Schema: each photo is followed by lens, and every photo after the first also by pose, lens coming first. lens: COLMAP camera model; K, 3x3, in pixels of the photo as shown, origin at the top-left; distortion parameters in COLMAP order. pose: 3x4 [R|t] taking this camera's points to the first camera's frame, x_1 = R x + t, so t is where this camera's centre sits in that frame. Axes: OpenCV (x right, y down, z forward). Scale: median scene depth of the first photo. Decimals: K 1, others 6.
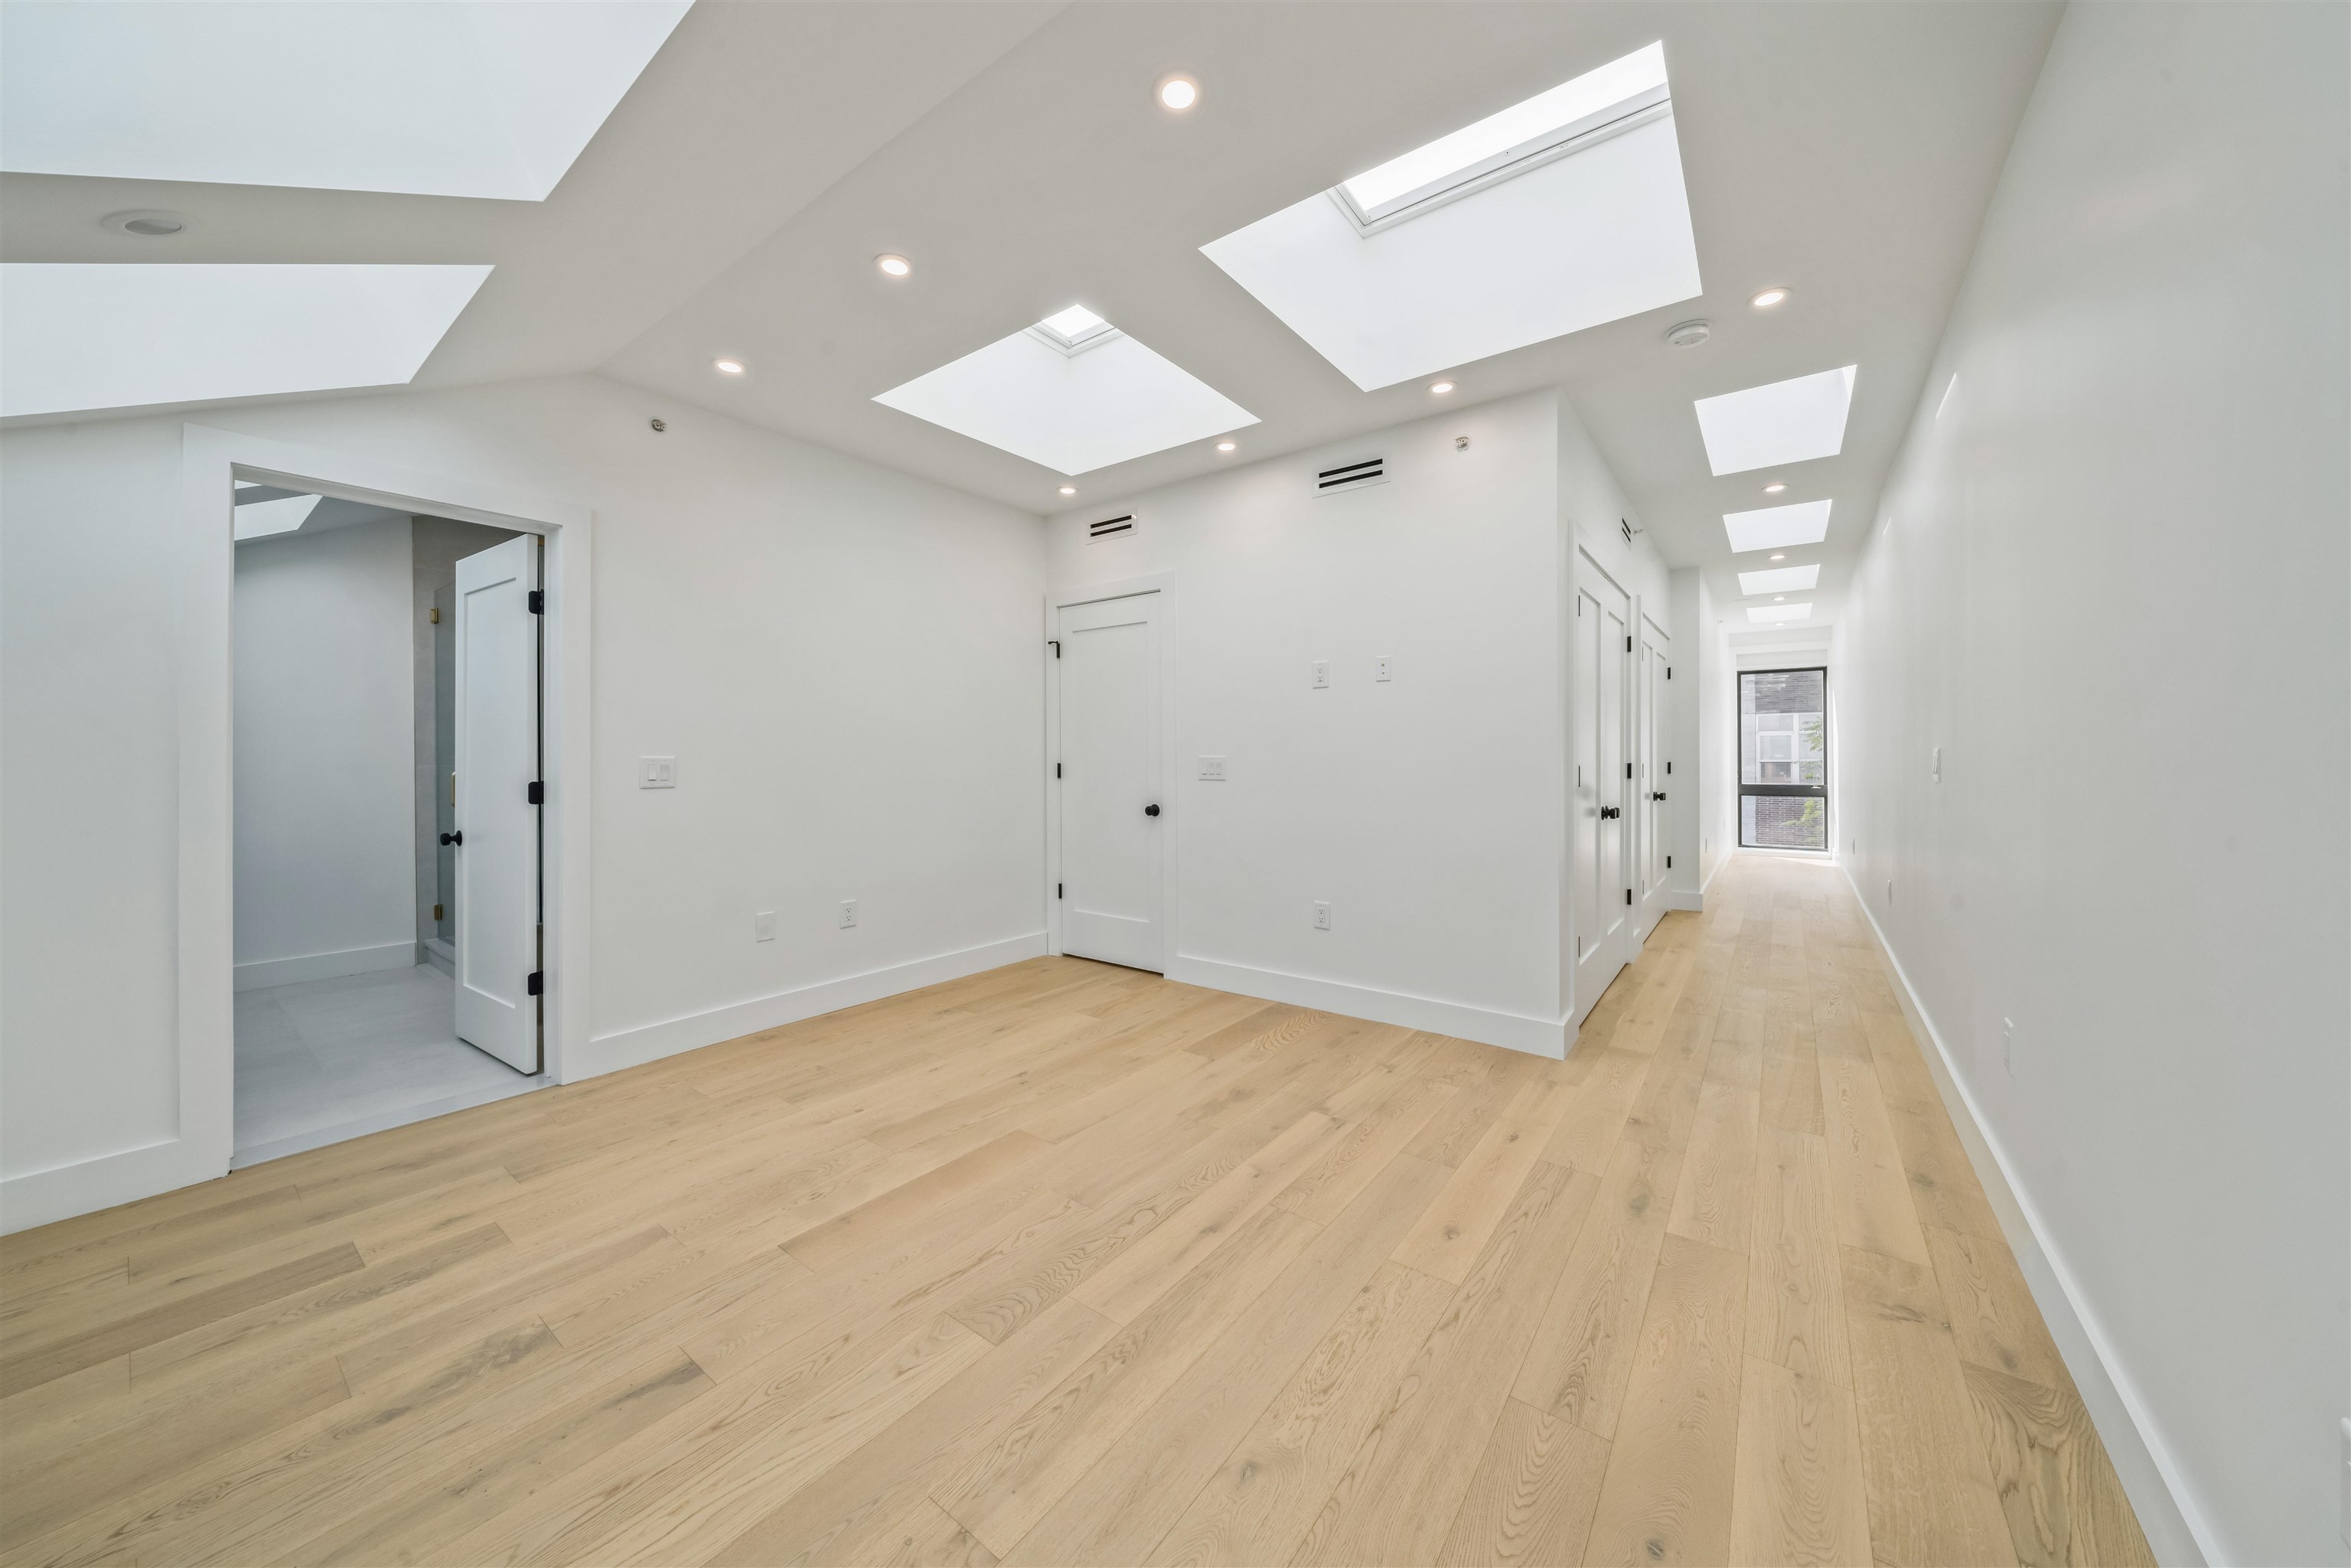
lens RADIAL K [[814.3, 0, 1193.3], [0, 814.3, 766.4], [0, 0, 1]] dist [-0.000451, -0.001131]
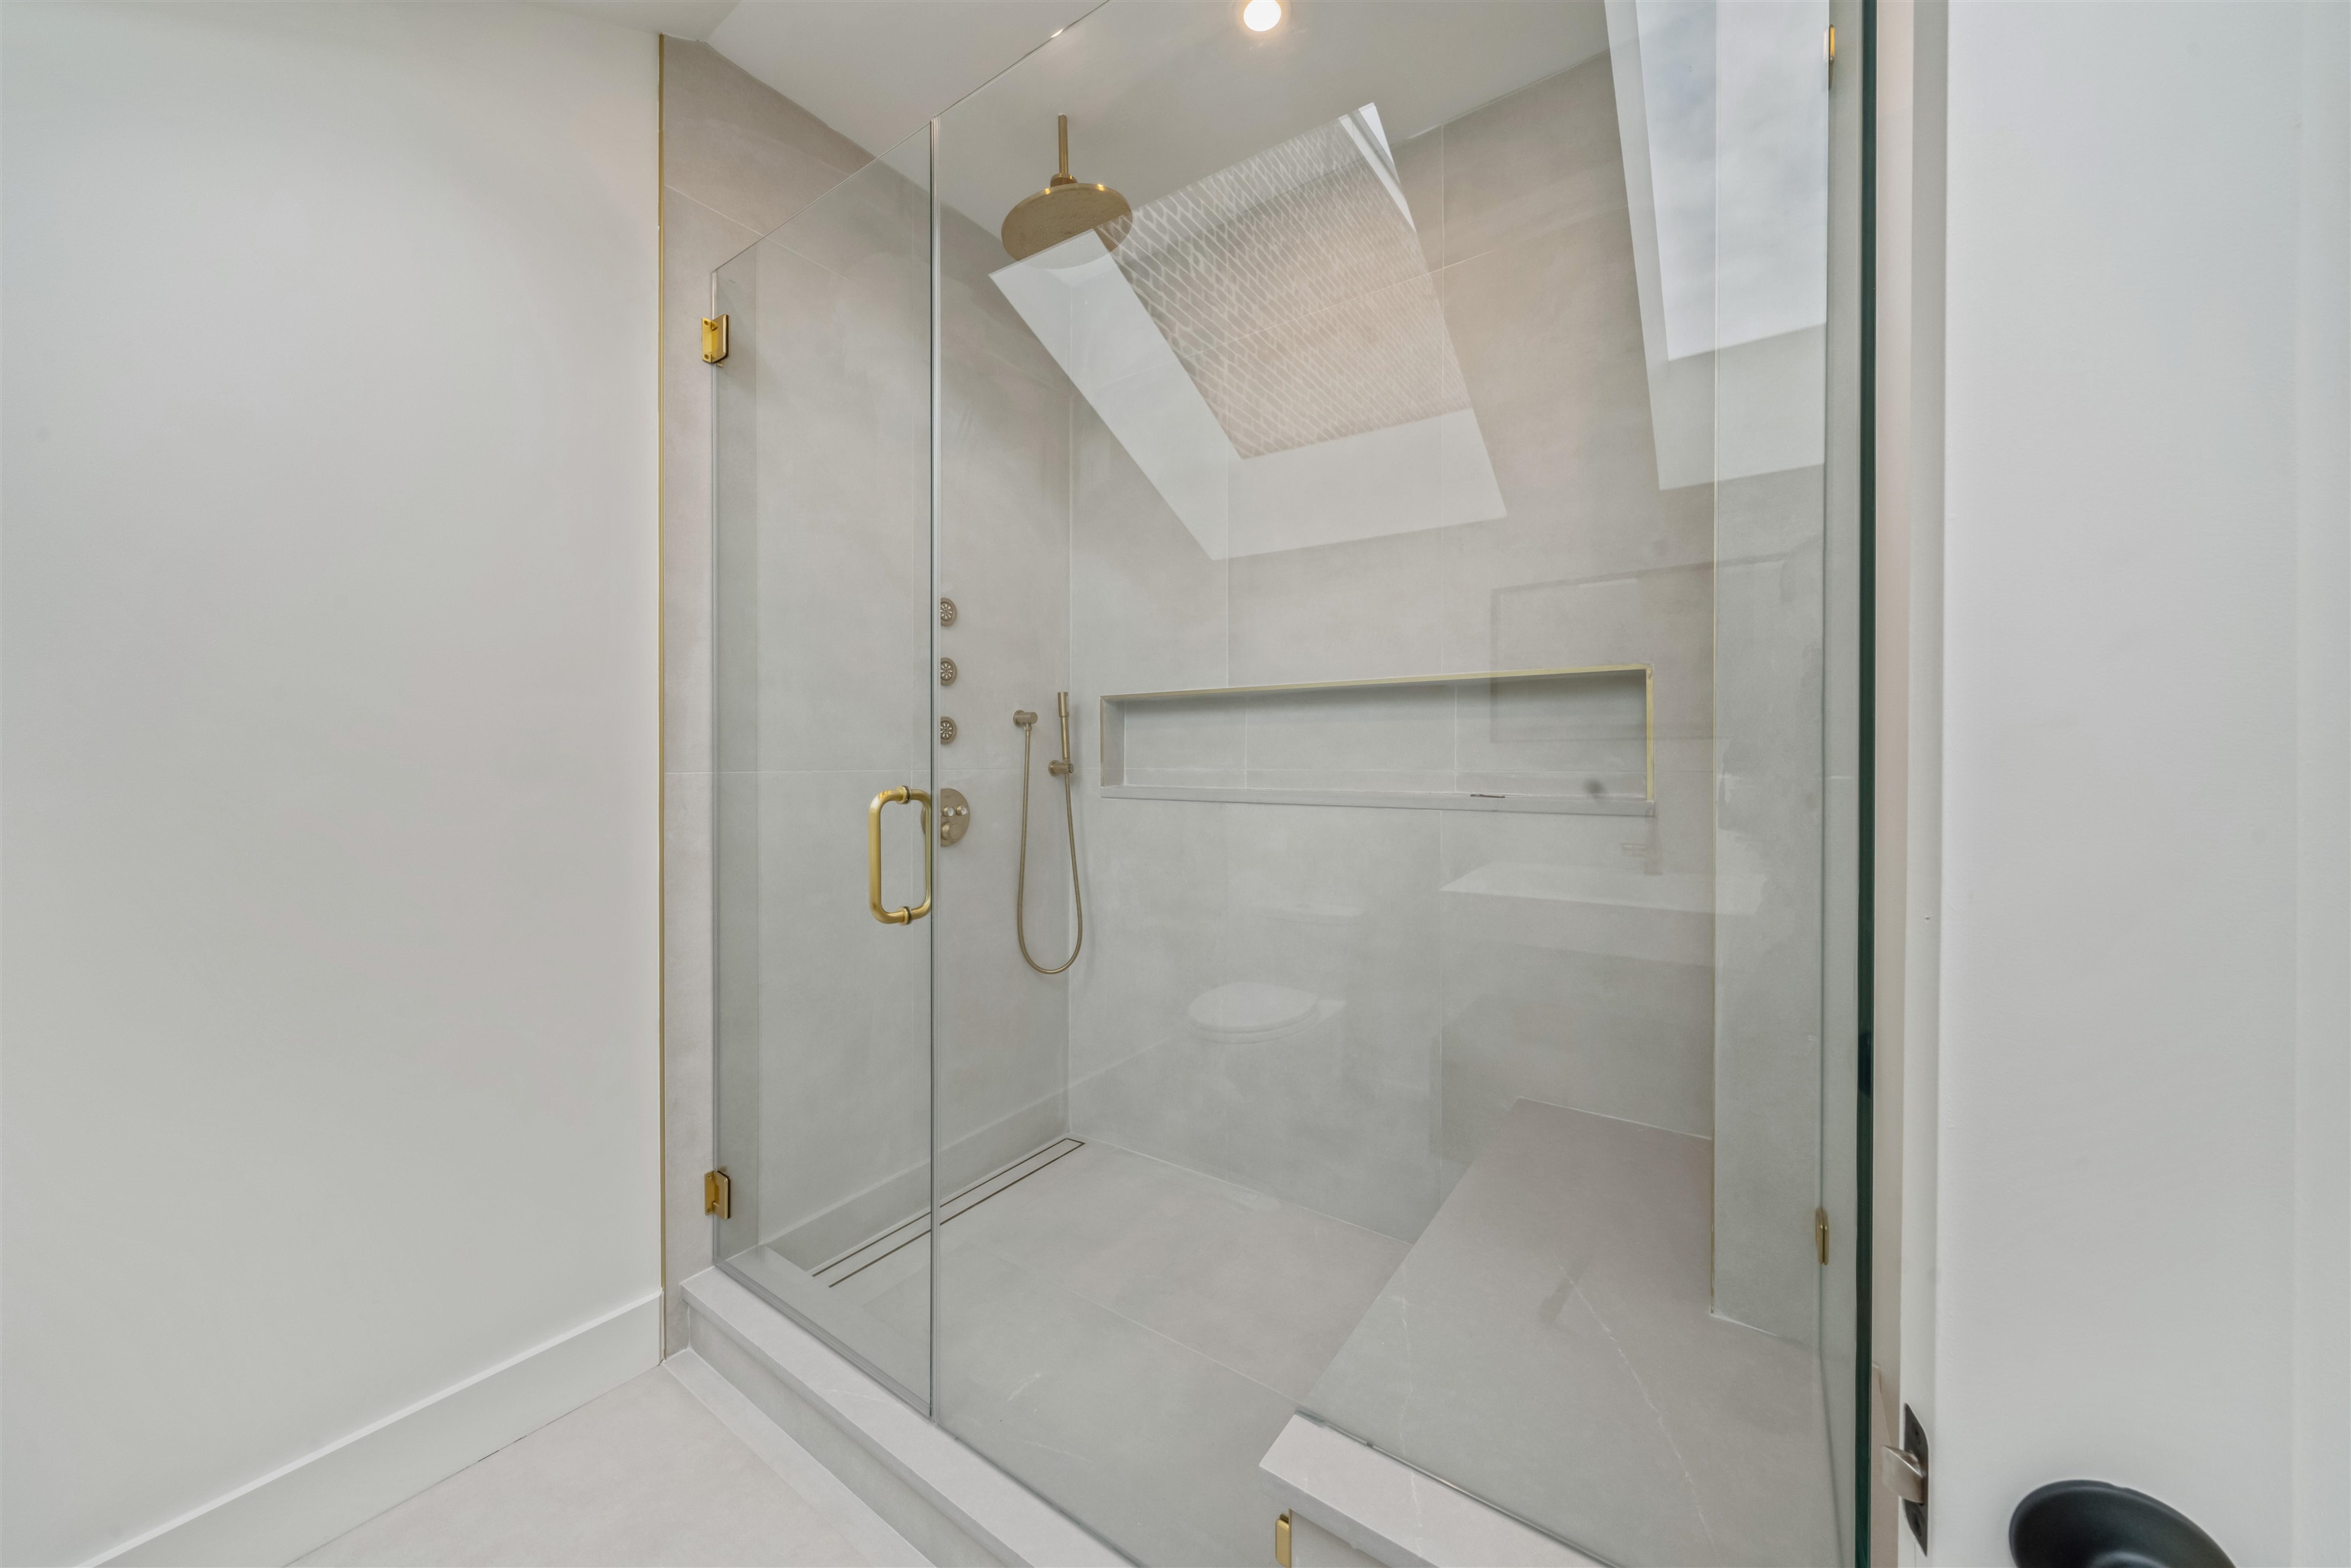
lens RADIAL K [[814.3, 0, 1183.8], [0, 814.3, 761.4], [0, 0, 1]] dist [-0.000451, -0.001131]
pose [[0.999539, -0.000314, 0.030352, -1.468656], [0.000526, 0.999975, -0.006992, -0.006581], [-0.030350, 0.007005, 0.999515, 1.280912]]
